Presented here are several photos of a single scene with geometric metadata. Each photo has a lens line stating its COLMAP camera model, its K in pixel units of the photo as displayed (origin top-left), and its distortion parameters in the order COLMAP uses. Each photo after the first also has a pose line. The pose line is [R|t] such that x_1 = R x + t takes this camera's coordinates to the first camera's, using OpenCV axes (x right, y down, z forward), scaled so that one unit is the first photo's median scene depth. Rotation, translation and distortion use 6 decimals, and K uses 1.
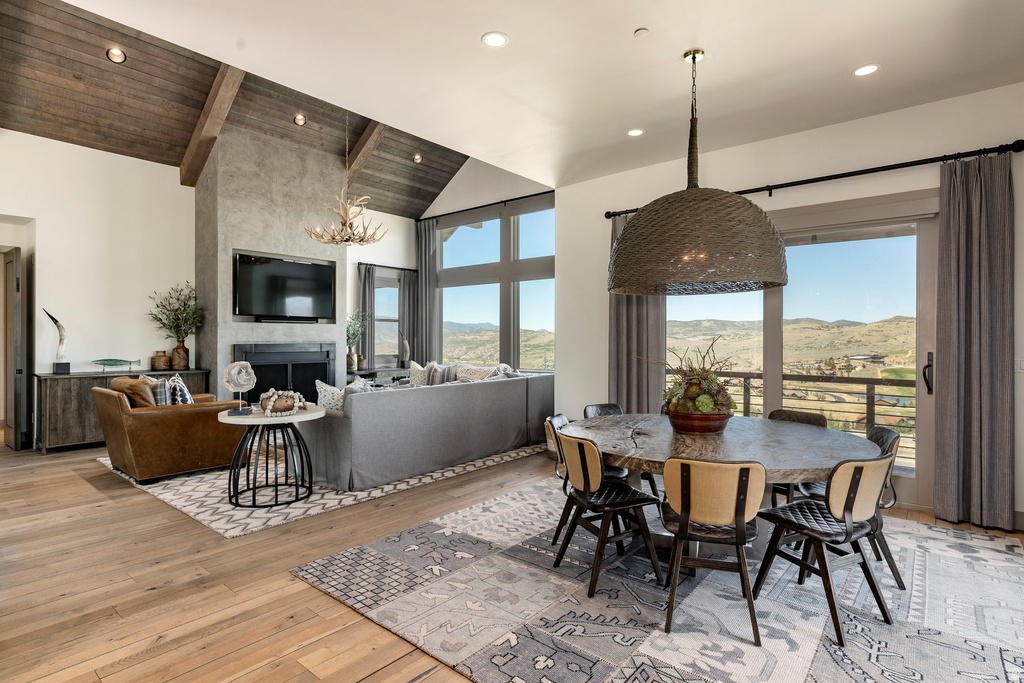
lens RADIAL K [[525.4, 0, 511.9], [0, 525.4, 343.3], [0, 0, 1]] dist [0.001116, 0.000774]
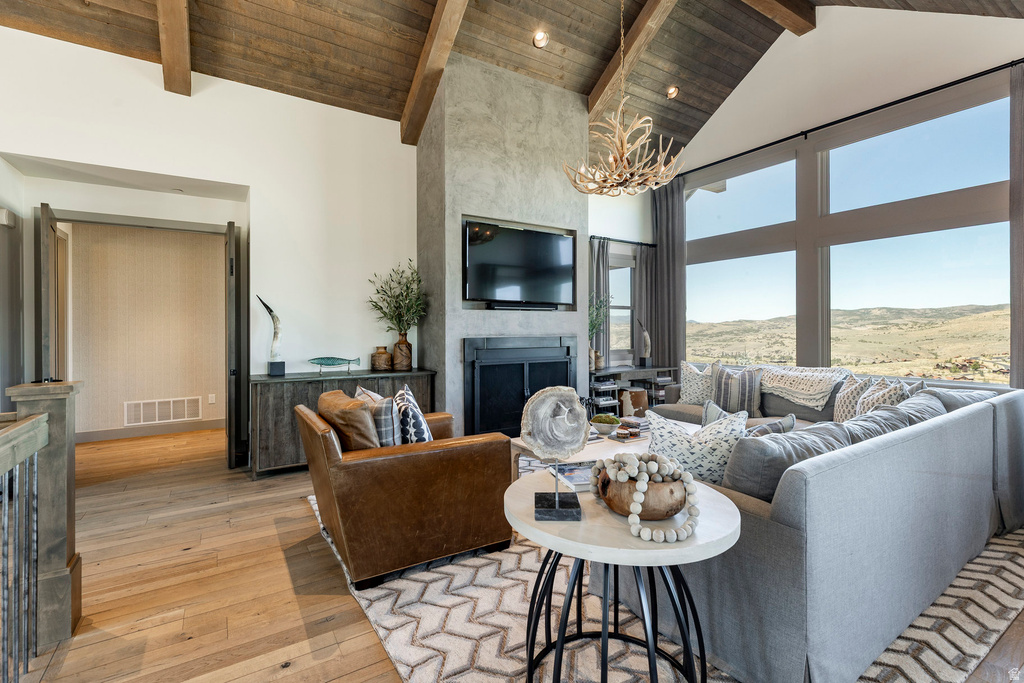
lens RADIAL K [[459.6, 0, 509.3], [0, 459.6, 332.3], [0, 0, 1]] dist [0.005170, 0.000001]
pose [[0.950475, -0.004497, -0.310768, -0.251505], [0.003469, 0.999987, -0.003858, -0.003755], [0.310781, 0.002589, 0.950478, 0.374653]]
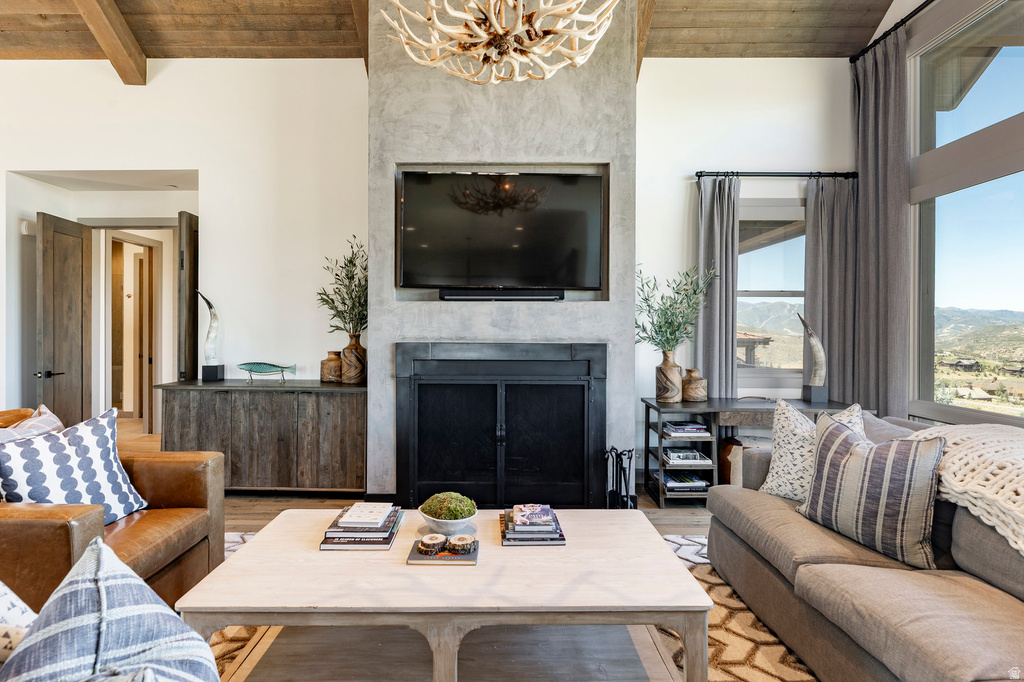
lens RADIAL K [[525.4, 0, 498.2], [0, 525.4, 330.6], [0, 0, 1]] dist [0.001116, 0.000774]
pose [[0.633826, 0.000753, -0.773475, -0.052118], [-0.010571, 0.999915, -0.007689, -0.007388], [0.773403, 0.013050, 0.633780, 0.730301]]
